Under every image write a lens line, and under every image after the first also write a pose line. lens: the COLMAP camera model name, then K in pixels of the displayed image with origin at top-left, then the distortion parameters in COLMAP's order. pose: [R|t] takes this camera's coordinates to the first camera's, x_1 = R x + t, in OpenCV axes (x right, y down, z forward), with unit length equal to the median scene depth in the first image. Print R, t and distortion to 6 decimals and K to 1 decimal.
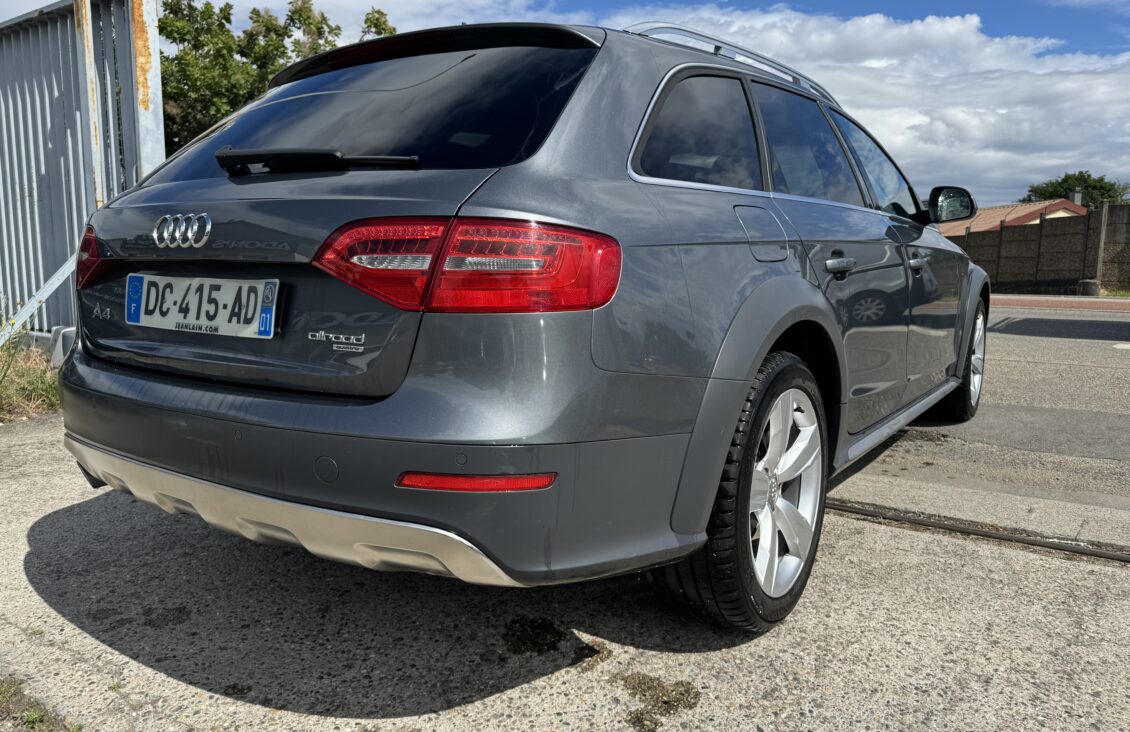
lens RADIAL K [[840.8, 0, 569.1], [0, 840.8, 377.4], [0, 0, 1]] dist [0.015412, -0.021699]
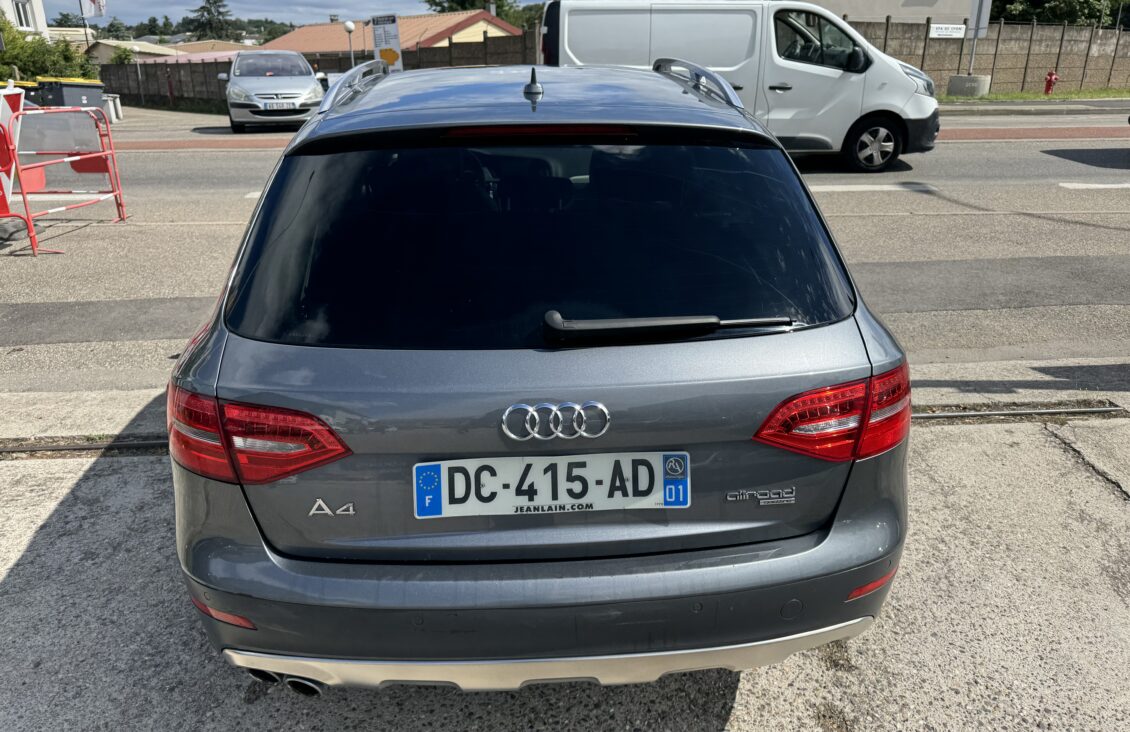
lens RADIAL K [[840.8, 0, 576.0], [0, 840.8, 370.7], [0, 0, 1]] dist [0.015412, -0.021699]
pose [[0.771258, -0.239059, 0.589926, -0.872956], [0.098308, 0.960411, 0.260666, -0.416332], [-0.628885, -0.143047, 0.764226, 0.268534]]
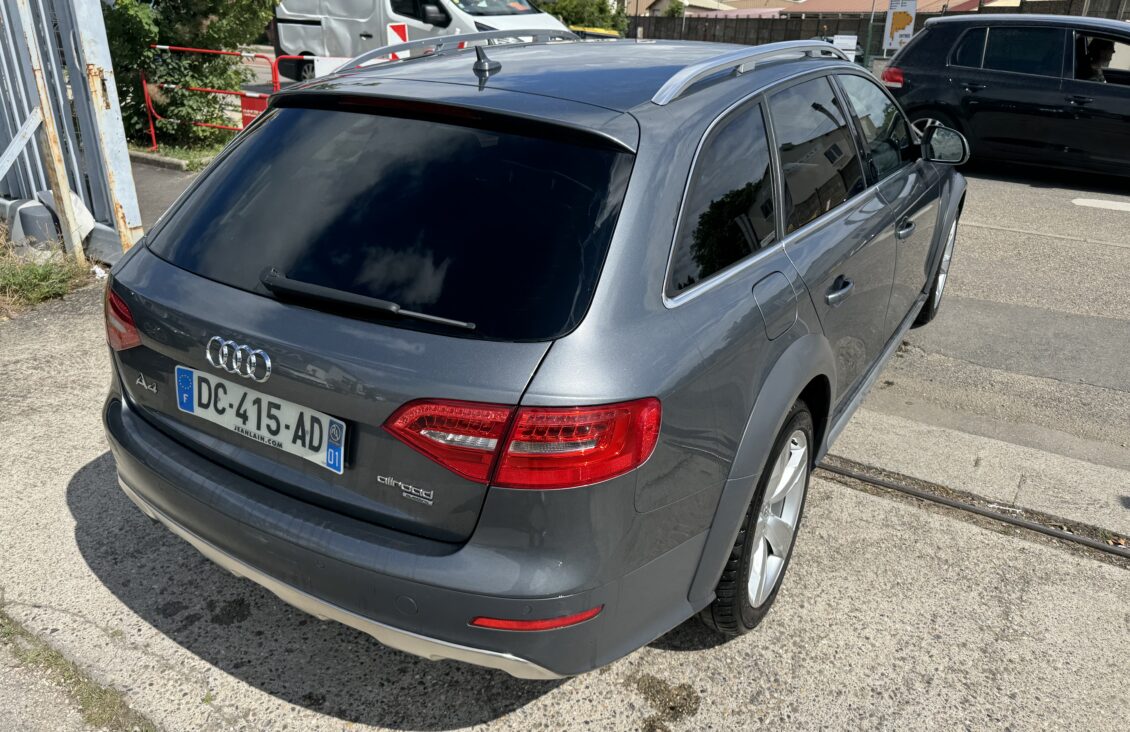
lens RADIAL K [[840.8, 0, 563.1], [0, 840.8, 388.8], [0, 0, 1]] dist [0.015412, -0.021699]
pose [[0.998420, -0.008744, 0.055503, -0.104609], [-0.007880, 0.956266, 0.292391, -0.403491], [-0.055632, -0.292366, 0.954687, -0.027708]]
